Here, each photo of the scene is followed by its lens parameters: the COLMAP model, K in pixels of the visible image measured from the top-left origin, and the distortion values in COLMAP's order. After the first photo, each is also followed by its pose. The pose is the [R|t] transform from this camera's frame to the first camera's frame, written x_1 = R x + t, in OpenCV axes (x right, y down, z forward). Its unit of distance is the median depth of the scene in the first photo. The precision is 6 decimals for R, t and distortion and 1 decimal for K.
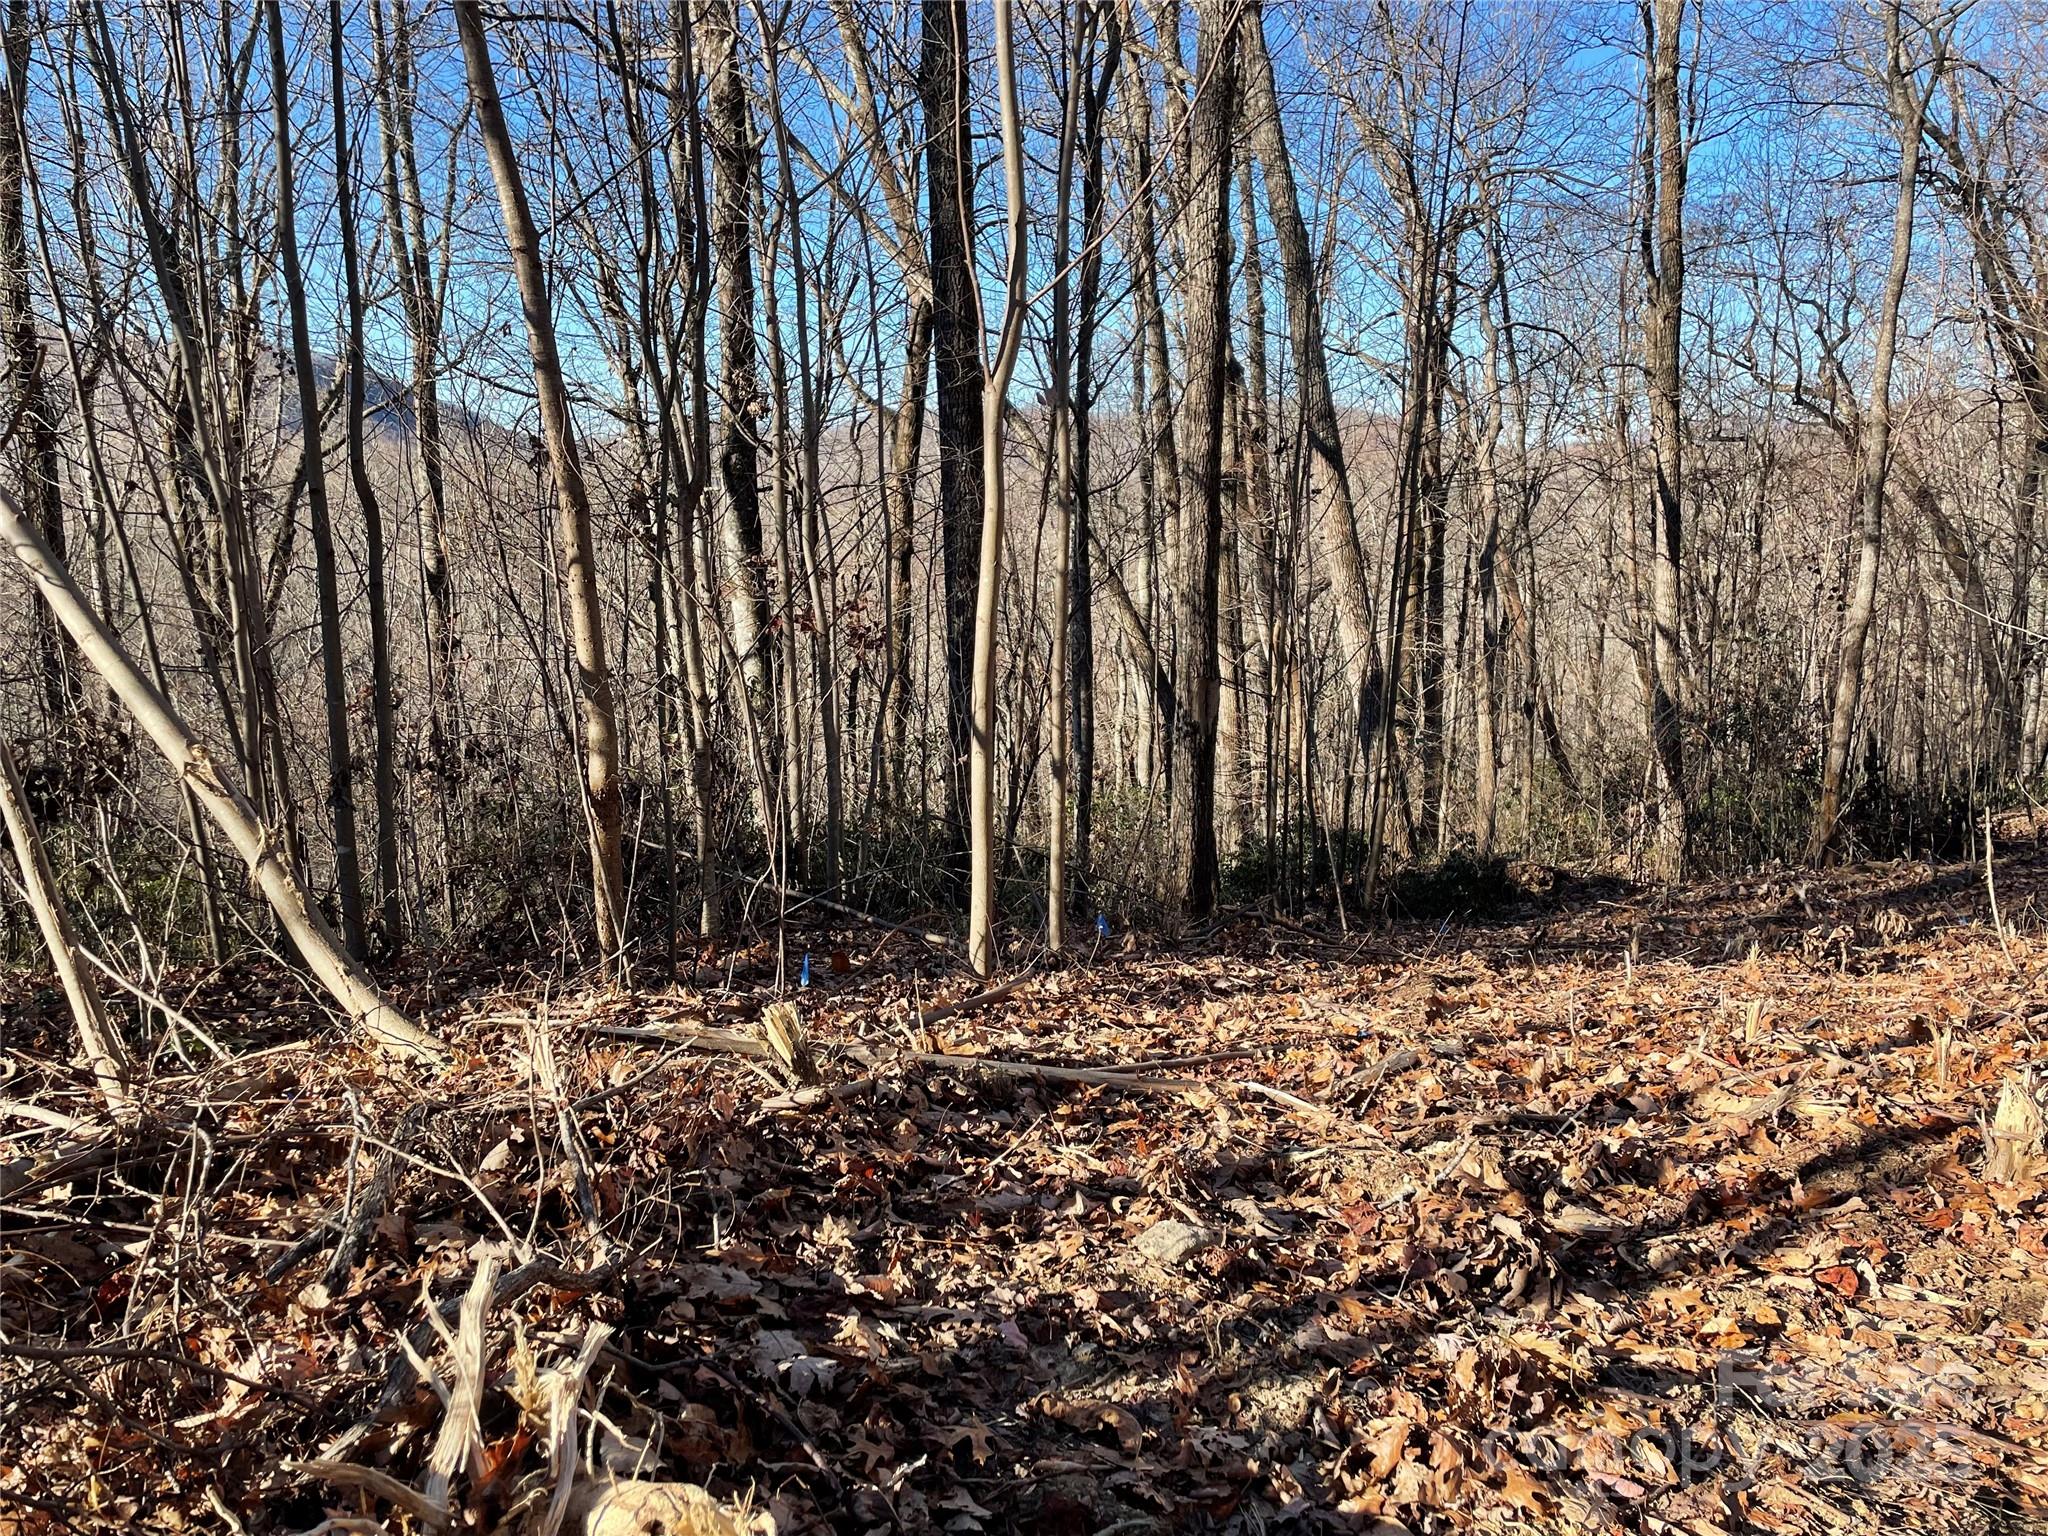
lens RADIAL K [[1542.6, 0, 1024.2], [0, 1542.6, 755.9], [0, 0, 1]] dist [0.085454, -0.104463]
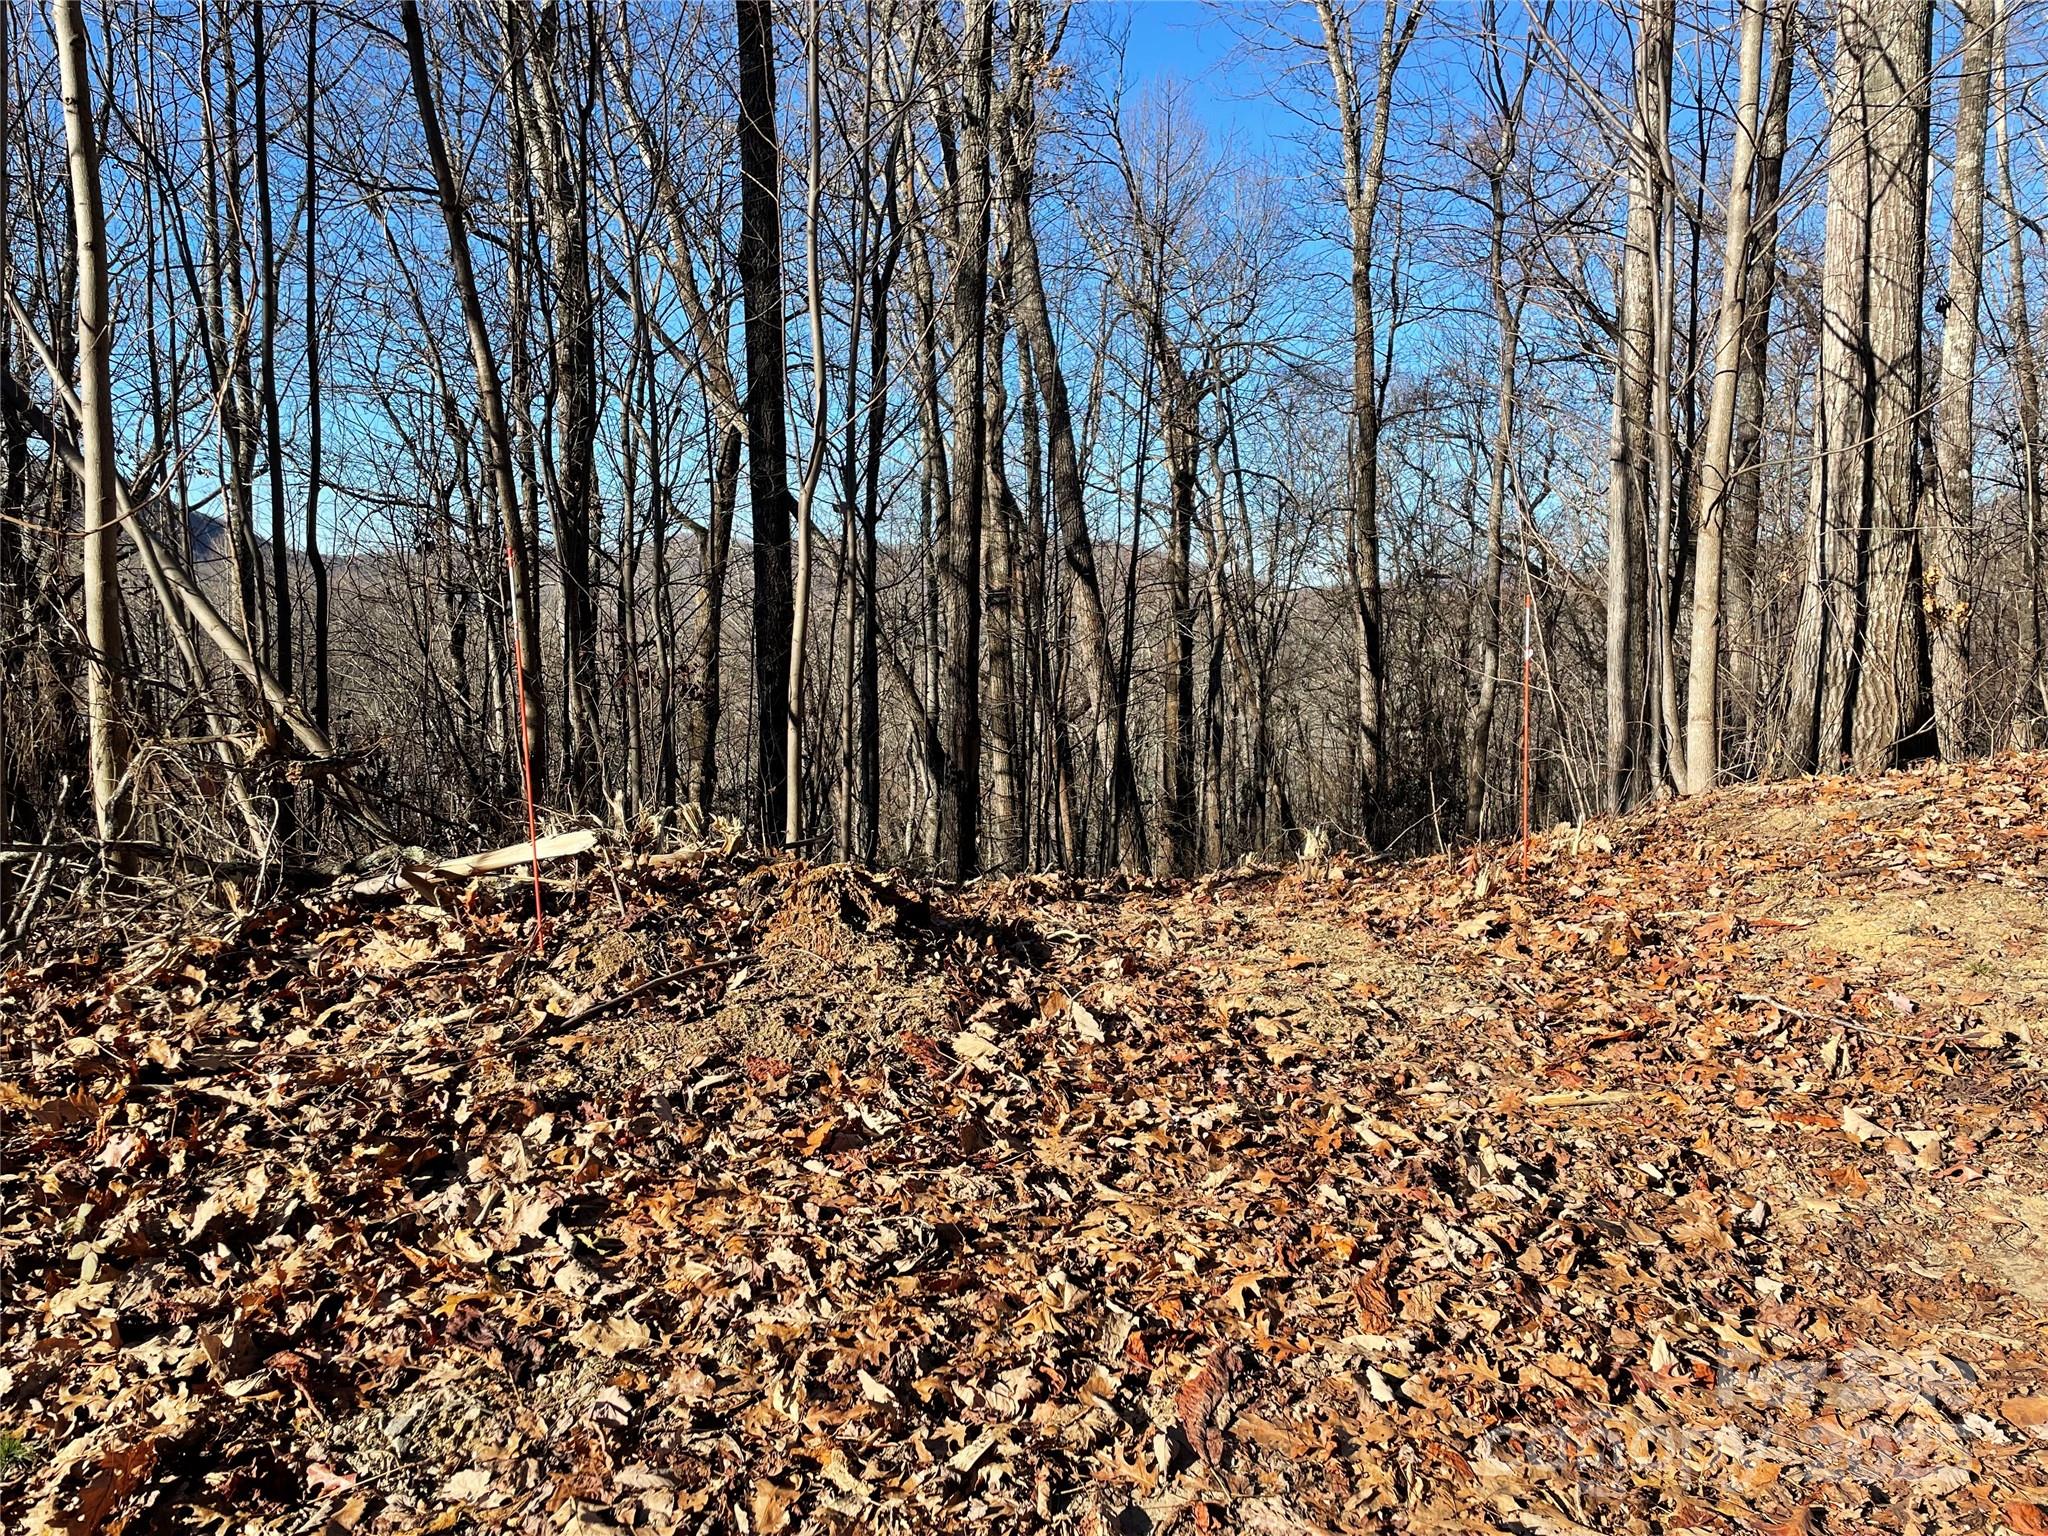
lens RADIAL K [[1542.6, 0, 1019.4], [0, 1542.6, 775.6], [0, 0, 1]] dist [0.085454, -0.104463]
pose [[0.991764, 0.006471, 0.127919, -0.001038], [0.002383, 0.997618, -0.068942, 0.060388], [-0.128060, 0.068679, 0.989386, -0.215384]]
